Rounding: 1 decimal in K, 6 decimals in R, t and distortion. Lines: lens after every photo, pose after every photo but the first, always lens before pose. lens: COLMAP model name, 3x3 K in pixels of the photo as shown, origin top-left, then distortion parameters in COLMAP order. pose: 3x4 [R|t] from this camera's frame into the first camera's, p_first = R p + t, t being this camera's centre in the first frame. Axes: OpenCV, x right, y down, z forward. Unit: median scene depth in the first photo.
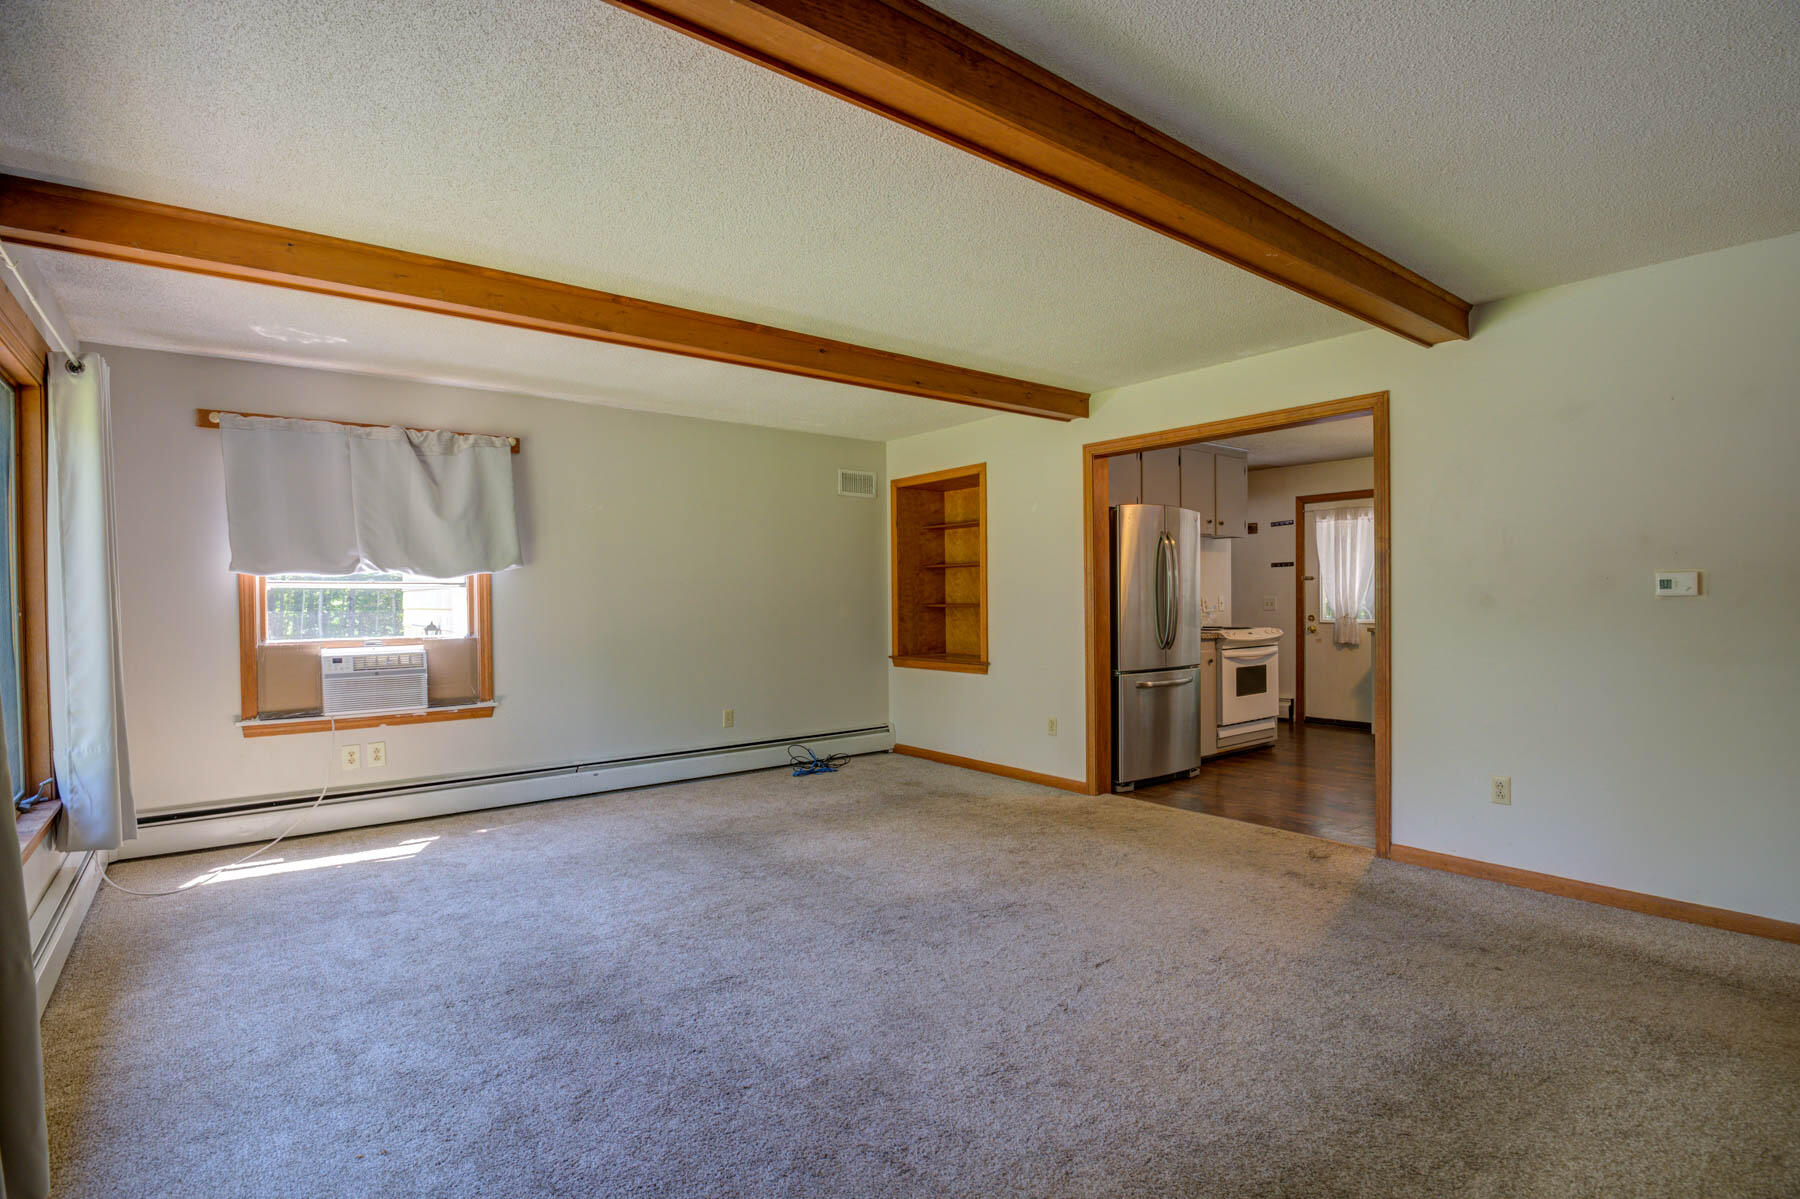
lens RADIAL K [[878.7, 0, 908.5], [0, 878.7, 607.7], [0, 0, 1]] dist [-0.031126, -0.001182]
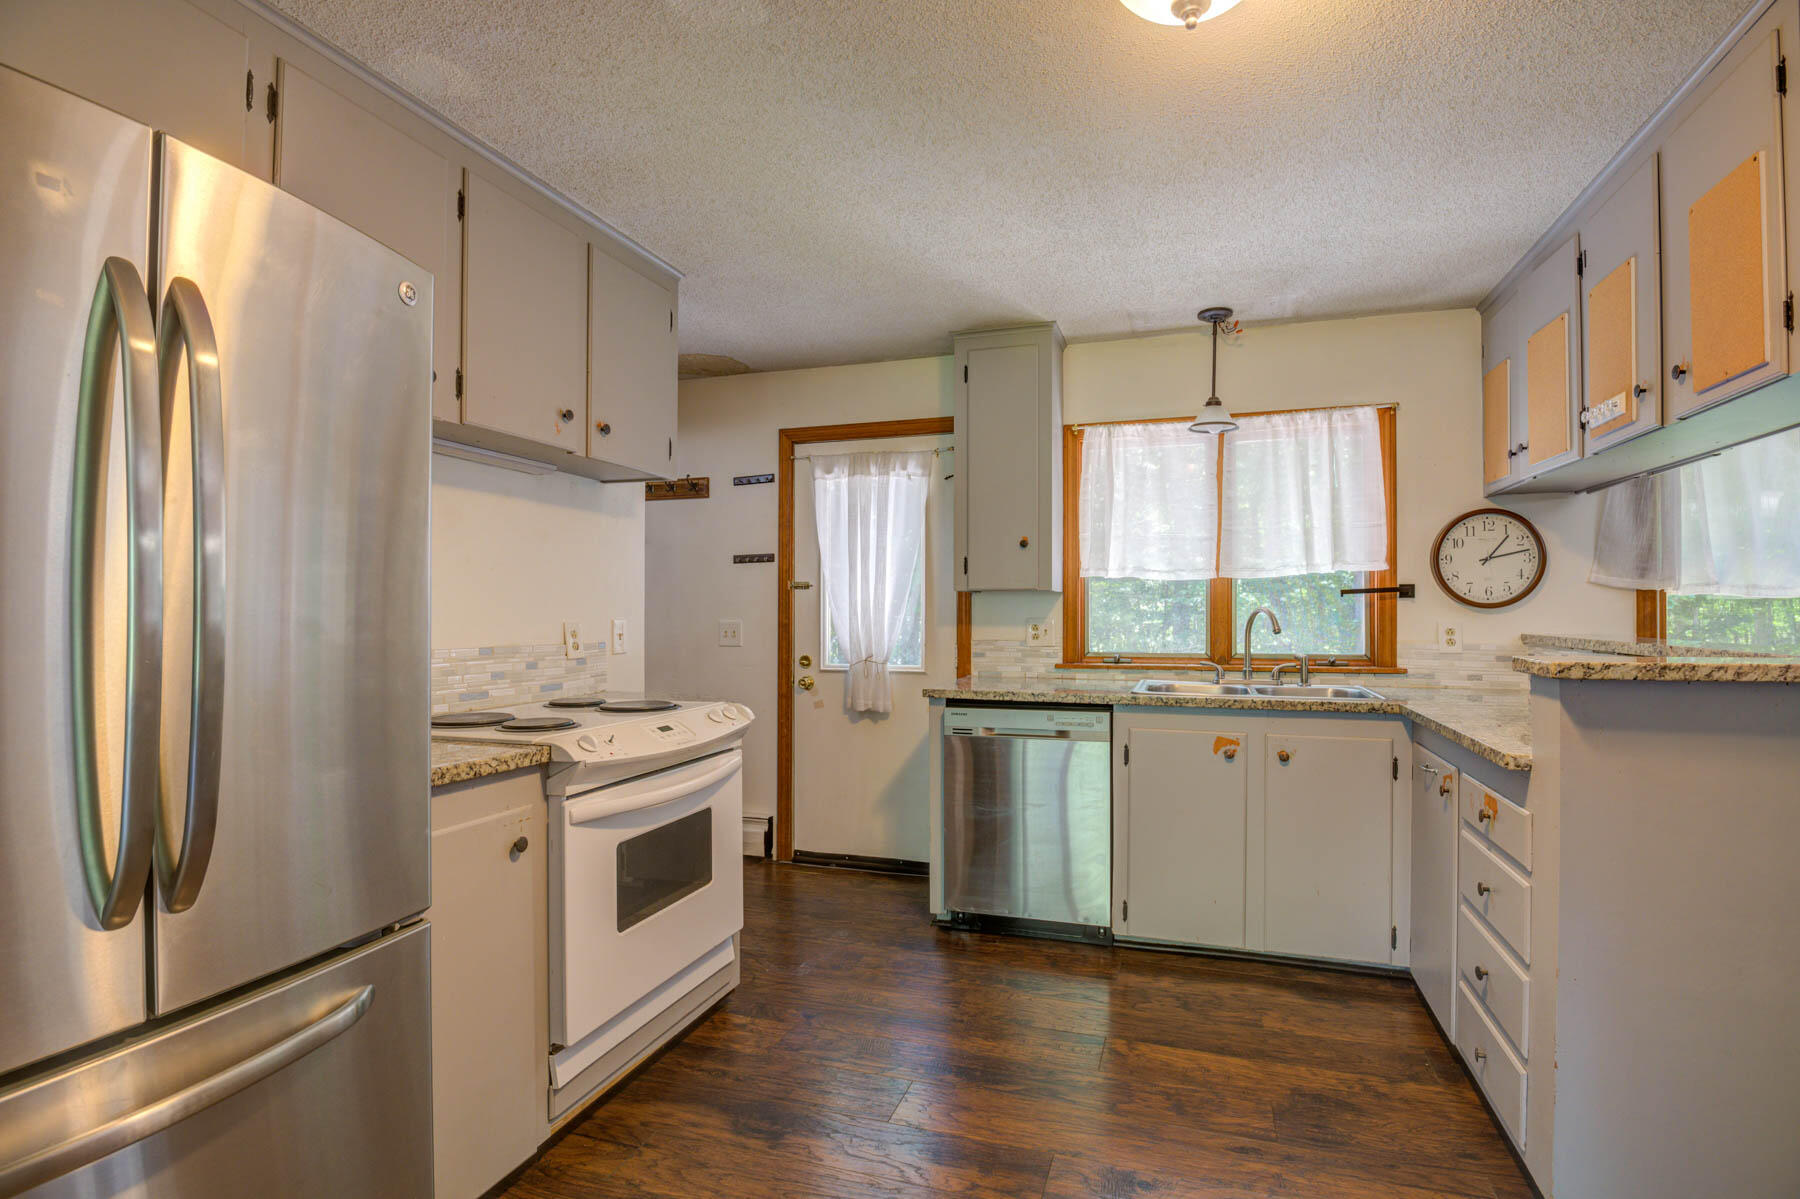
lens RADIAL K [[878.7, 0, 908.5], [0, 878.7, 607.7], [0, 0, 1]] dist [-0.031126, -0.001182]
pose [[0.837166, 0.014030, 0.546769, 0.229231], [-0.002800, 0.999768, -0.021366, -0.009507], [-0.546941, 0.016356, 0.837011, 0.534404]]
